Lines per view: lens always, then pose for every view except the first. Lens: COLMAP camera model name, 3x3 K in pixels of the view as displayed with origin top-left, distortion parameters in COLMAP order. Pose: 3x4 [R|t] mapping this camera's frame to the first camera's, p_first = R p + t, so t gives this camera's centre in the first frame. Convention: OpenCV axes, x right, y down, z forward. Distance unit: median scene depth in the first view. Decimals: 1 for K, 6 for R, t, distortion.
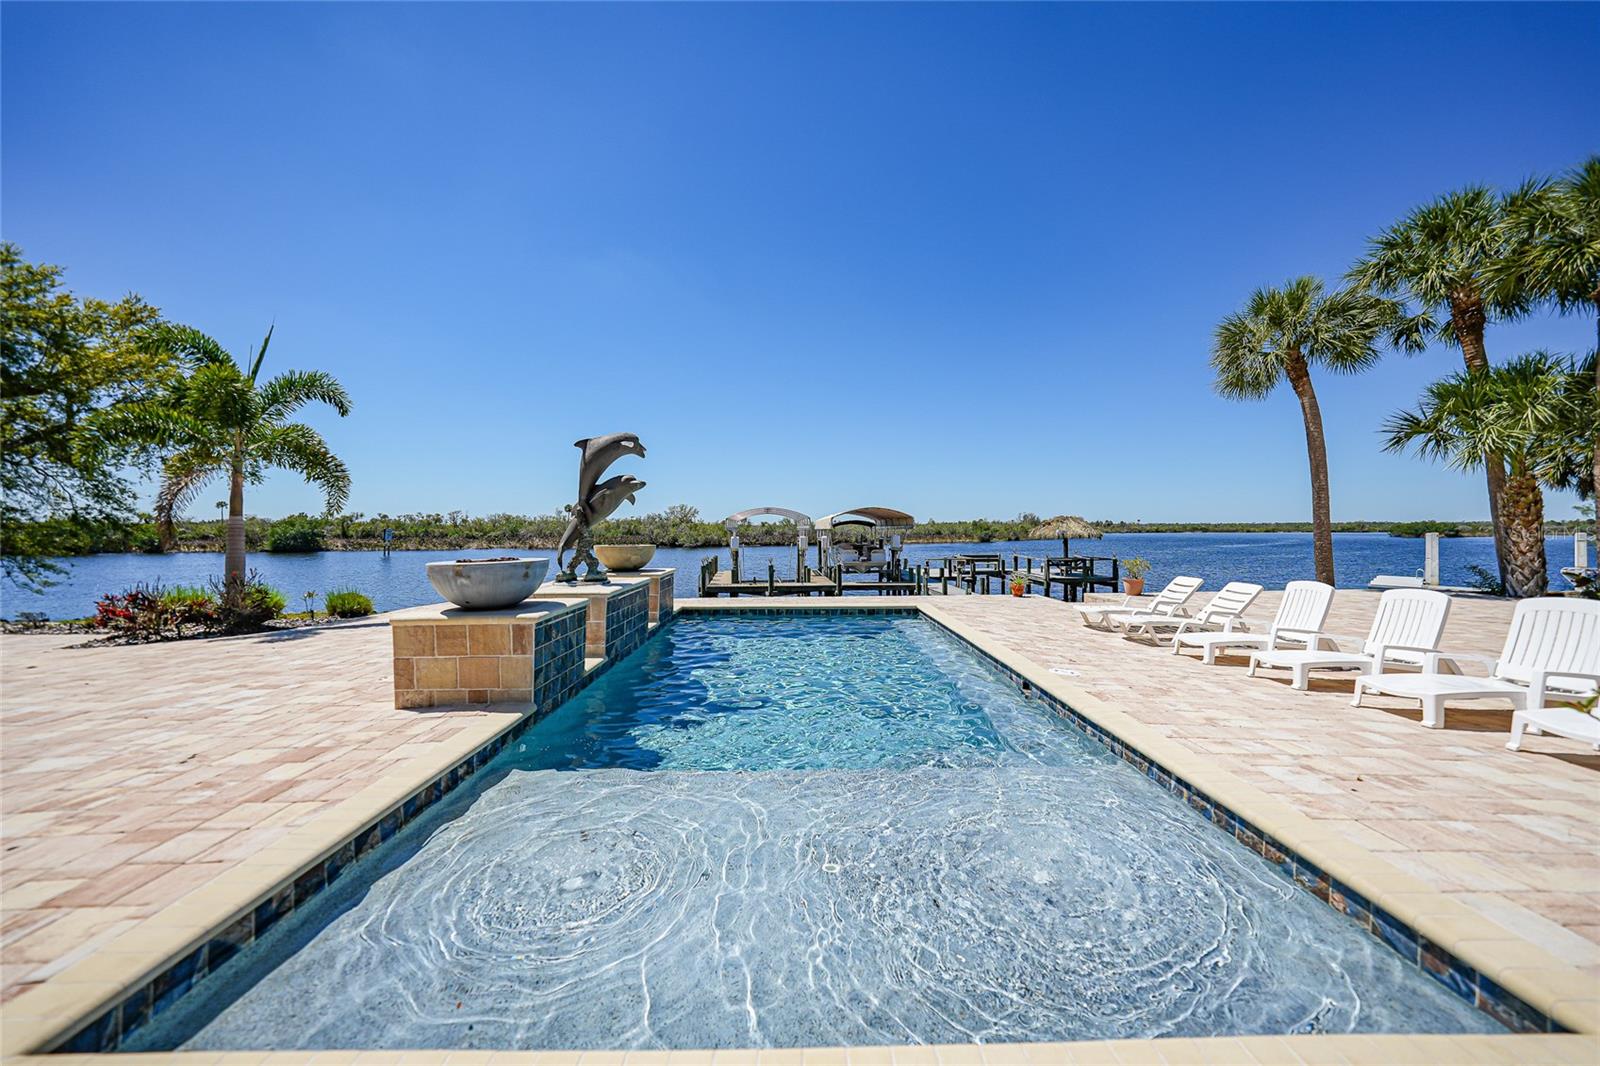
lens RADIAL K [[551.9, 0, 799.0], [0, 551.9, 528.7], [0, 0, 1]] dist [-0.027478, 0.006586]
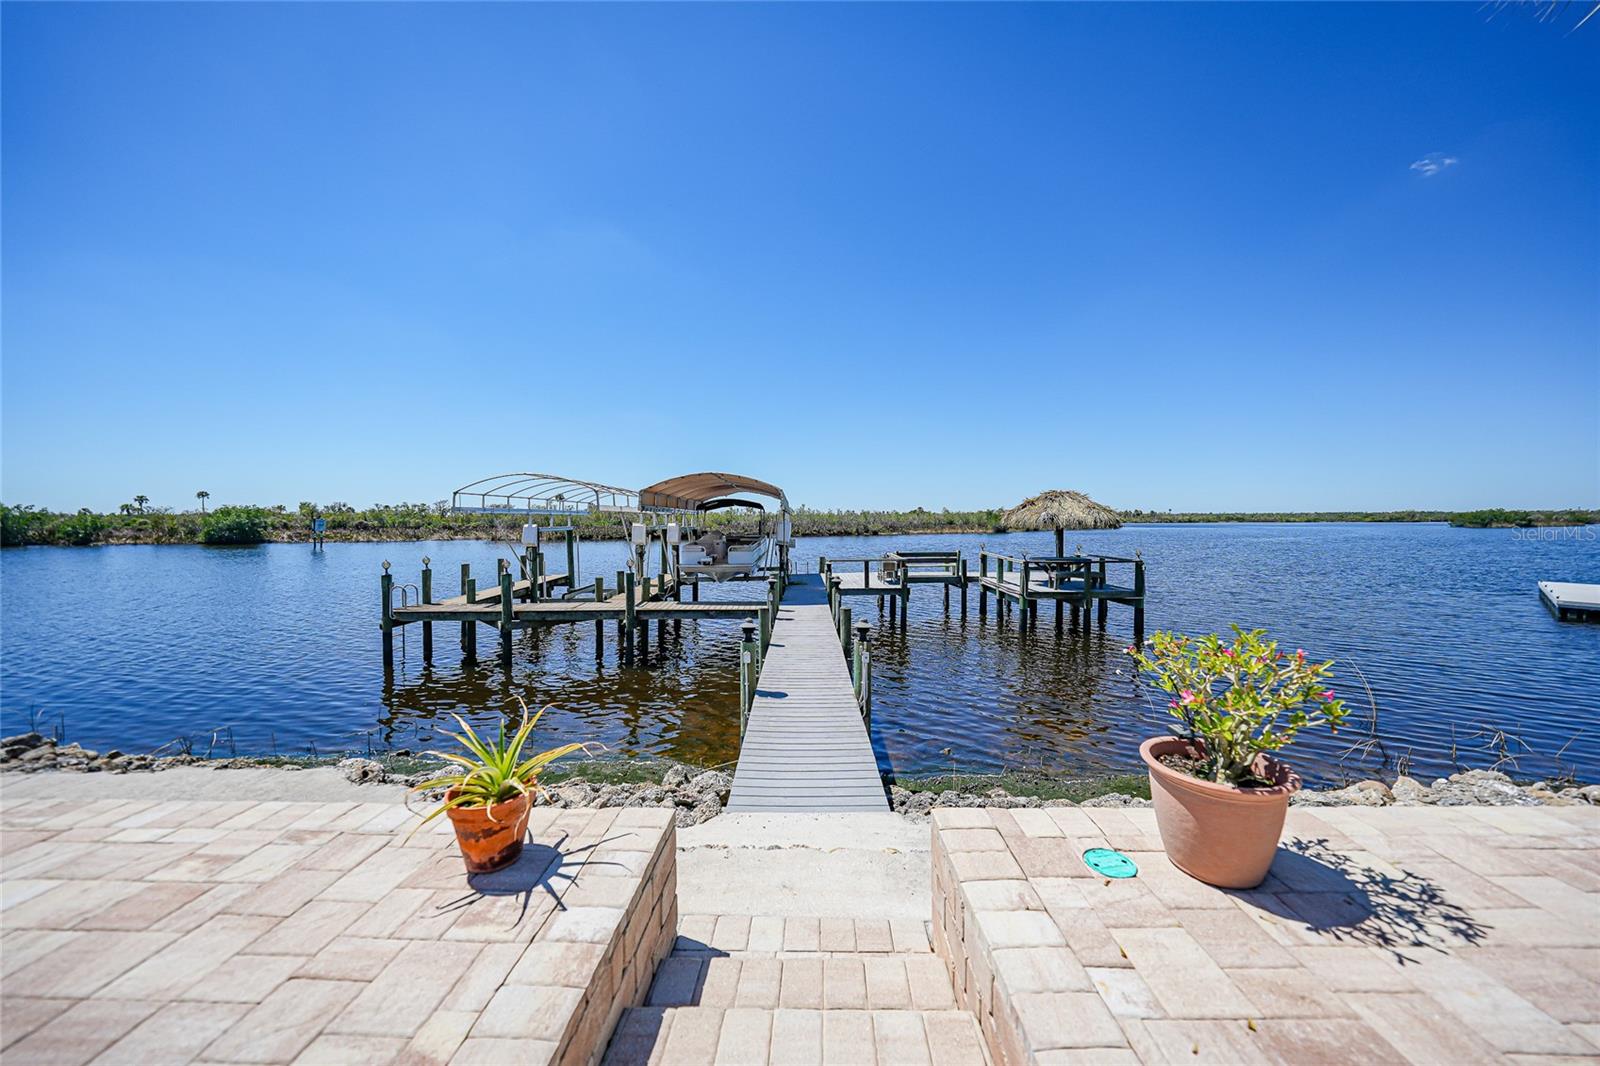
lens RADIAL K [[551.9, 0, 799.0], [0, 551.9, 528.7], [0, 0, 1]] dist [-0.027478, 0.006586]
pose [[0.999168, -0.000970, -0.040768, 0.072572], [0.001654, 0.999858, 0.016754, 0.002969], [0.040746, -0.016807, 0.999028, 0.122217]]
